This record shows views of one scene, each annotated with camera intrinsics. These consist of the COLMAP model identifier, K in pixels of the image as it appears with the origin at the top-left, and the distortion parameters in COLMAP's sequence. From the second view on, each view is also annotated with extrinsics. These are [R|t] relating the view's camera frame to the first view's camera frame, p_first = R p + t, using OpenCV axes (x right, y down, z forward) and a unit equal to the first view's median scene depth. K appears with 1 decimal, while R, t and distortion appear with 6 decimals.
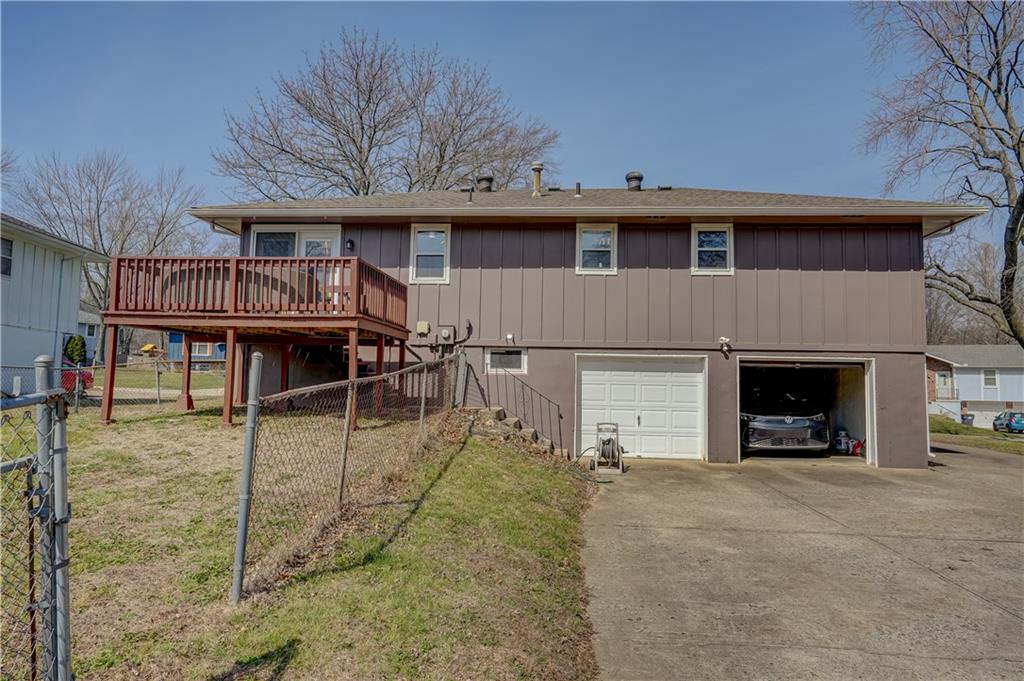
lens RADIAL K [[624.3, 0, 515.4], [0, 624.3, 338.1], [0, 0, 1]] dist [-0.006635, -0.000051]
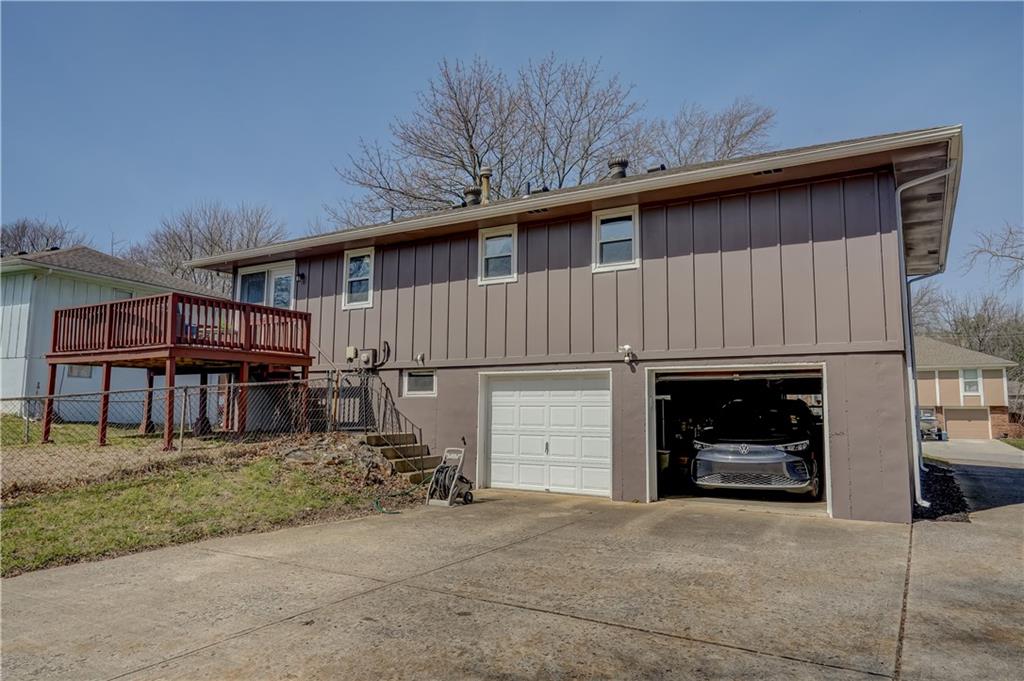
lens RADIAL K [[675.3, 0, 513.5], [0, 675.3, 335.8], [0, 0, 1]] dist [0.000277, 0.000525]
pose [[0.895273, -0.063163, -0.441018, 0.570498], [0.044536, 0.997629, -0.052472, 0.025012], [0.443287, 0.027336, 0.895963, 0.144171]]
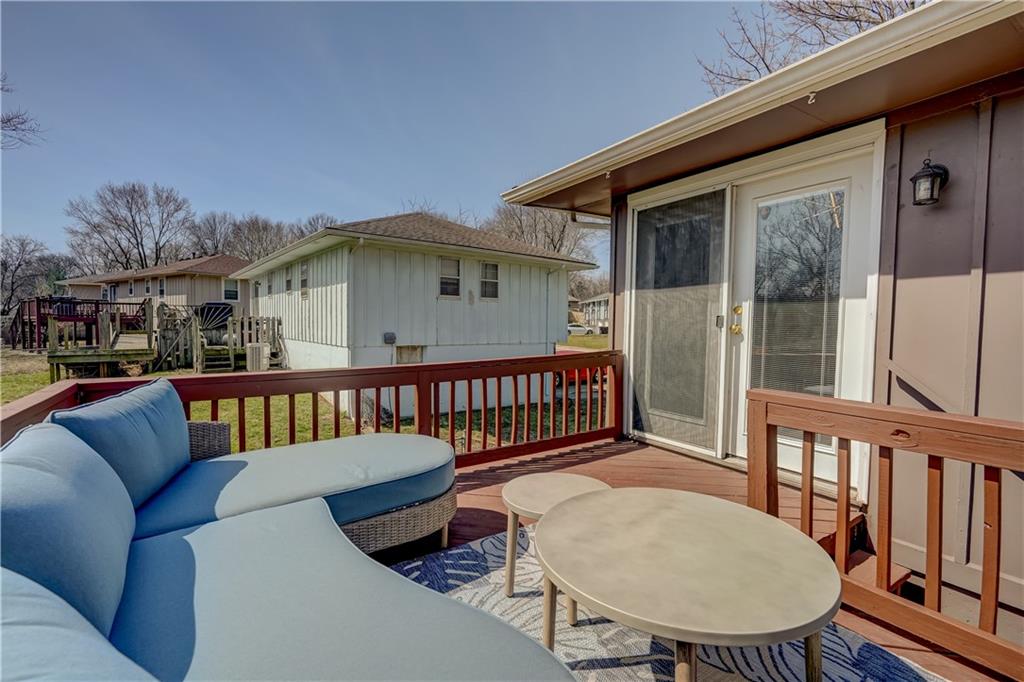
lens RADIAL K [[464.0, 0, 517.6], [0, 464.0, 339.5], [0, 0, 1]] dist [0.002933, 0.000016]
pose [[0.603997, 0.016235, -0.796822, -0.222895], [0.062329, 0.995768, 0.067535, -0.114723], [0.794546, -0.090456, 0.600429, 0.773774]]
